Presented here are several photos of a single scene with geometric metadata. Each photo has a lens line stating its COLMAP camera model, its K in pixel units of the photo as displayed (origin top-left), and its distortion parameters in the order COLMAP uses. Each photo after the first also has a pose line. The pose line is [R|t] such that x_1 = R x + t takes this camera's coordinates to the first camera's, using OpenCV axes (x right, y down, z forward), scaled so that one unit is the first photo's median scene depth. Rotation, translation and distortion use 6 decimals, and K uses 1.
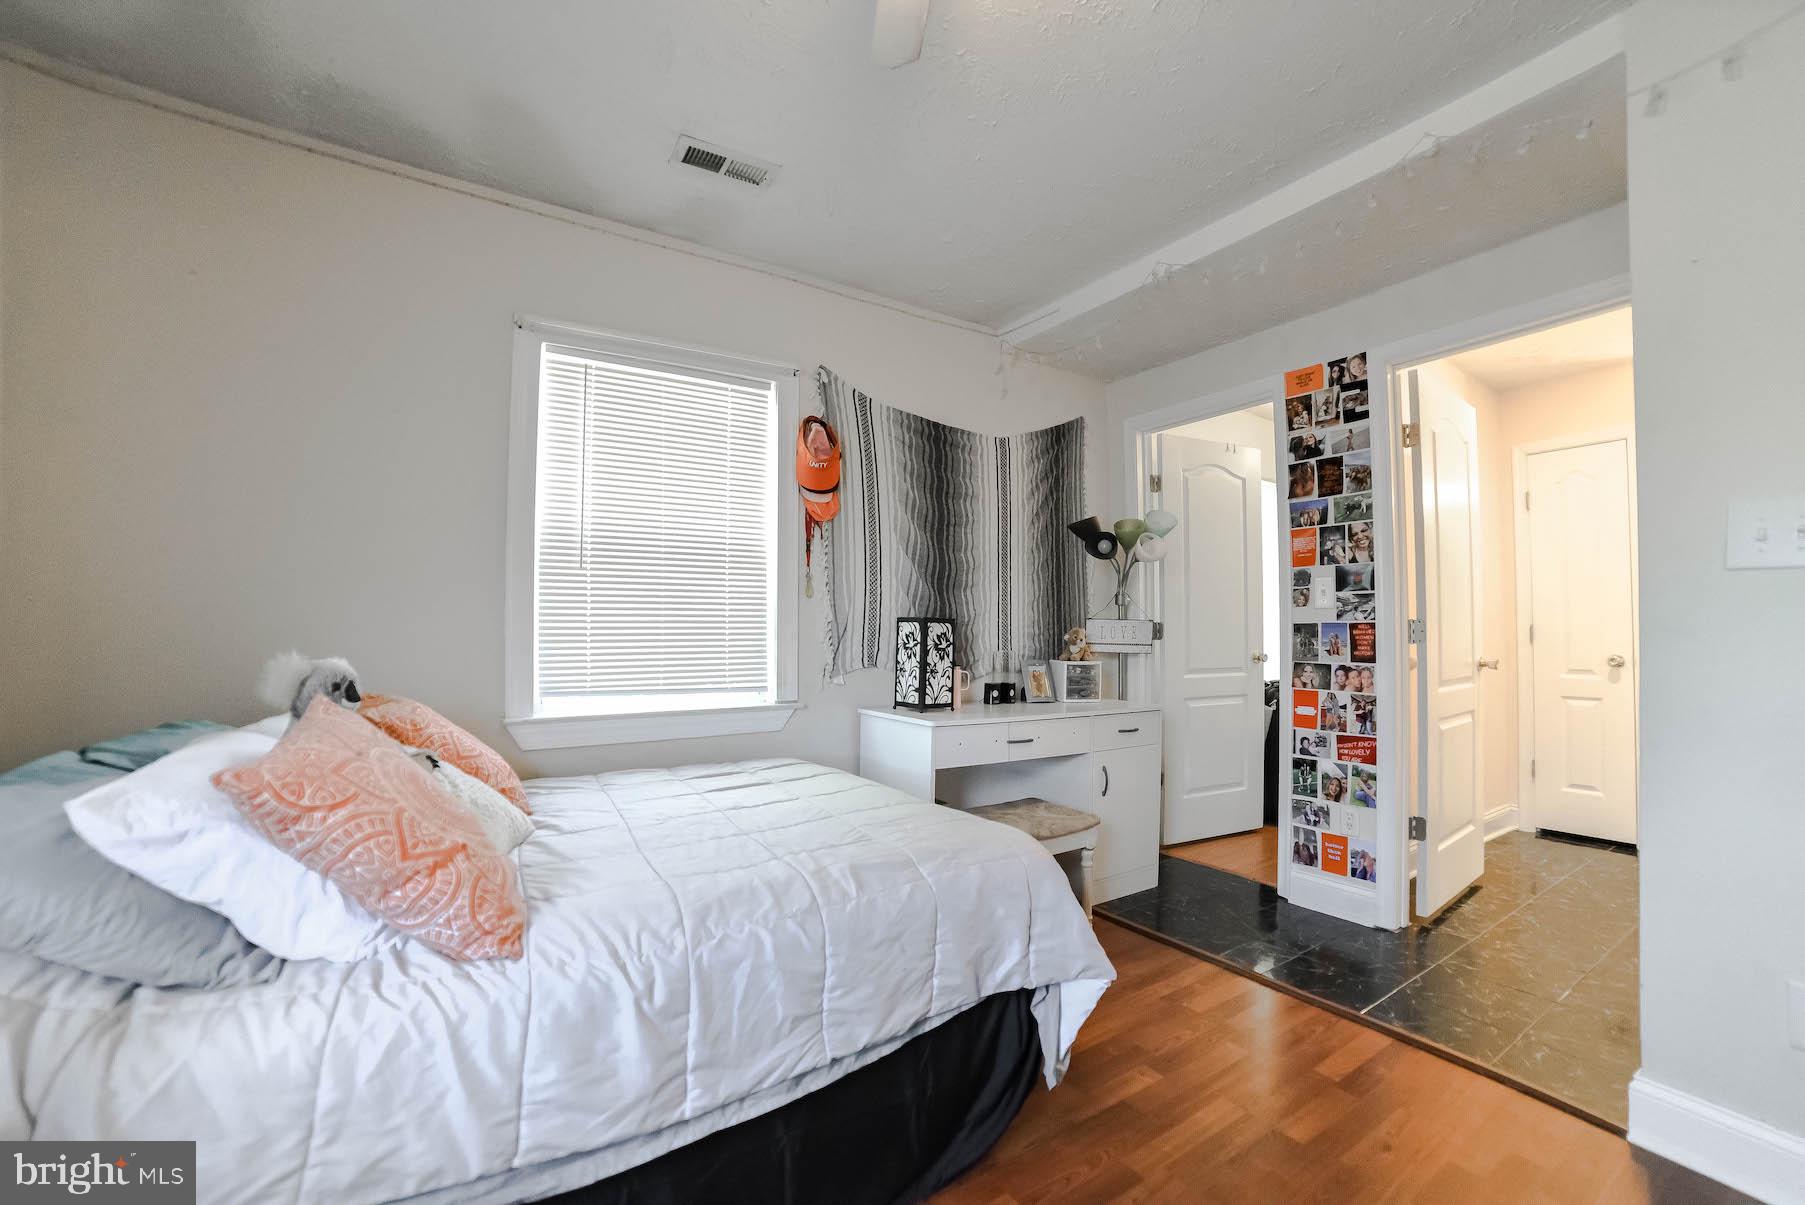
lens RADIAL K [[725.2, 0, 901.6], [0, 725.2, 615.6], [0, 0, 1]] dist [-0.094531, 0.032639]
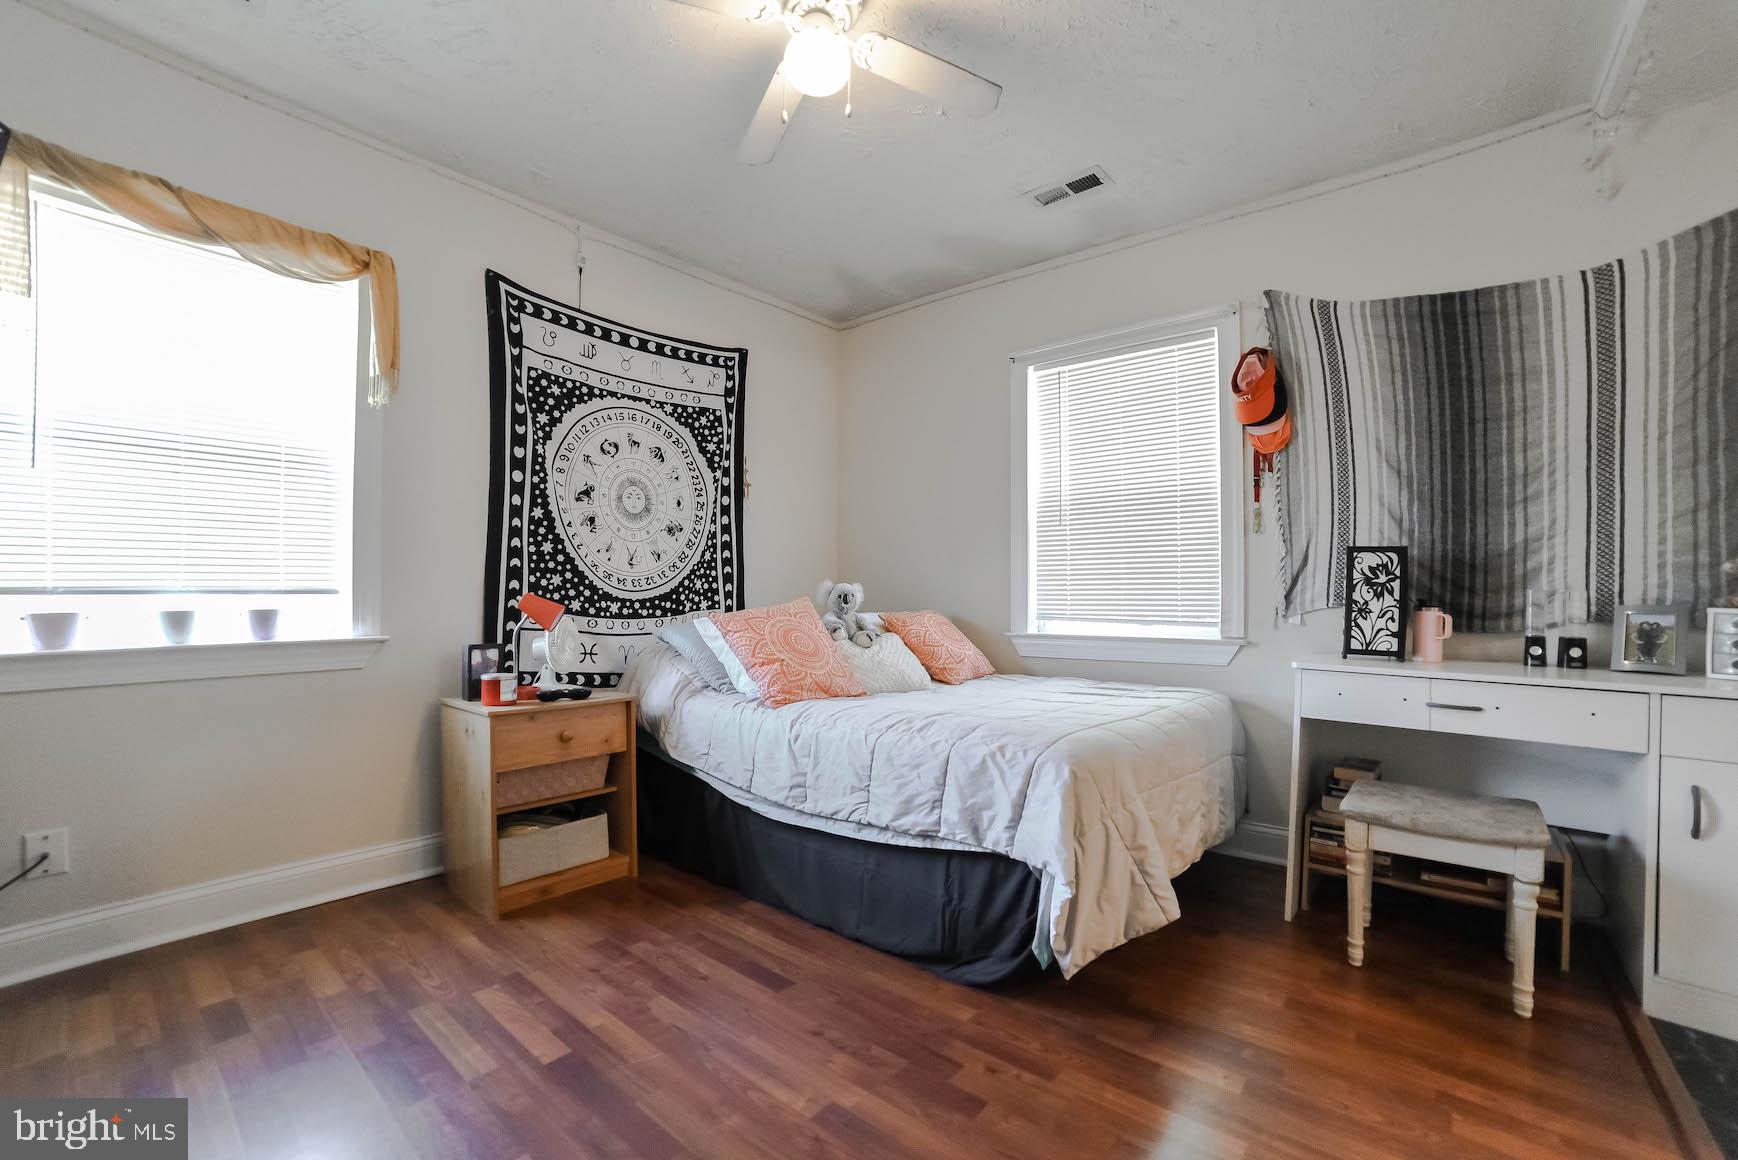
lens RADIAL K [[698.3, 0, 868.2], [0, 698.3, 592.6], [0, 0, 1]] dist [-0.094531, 0.032639]
pose [[0.316937, -0.001365, -0.948446, 0.586256], [0.015855, 0.999867, 0.003860, 0.043712], [0.948314, -0.016261, 0.316916, 0.214538]]
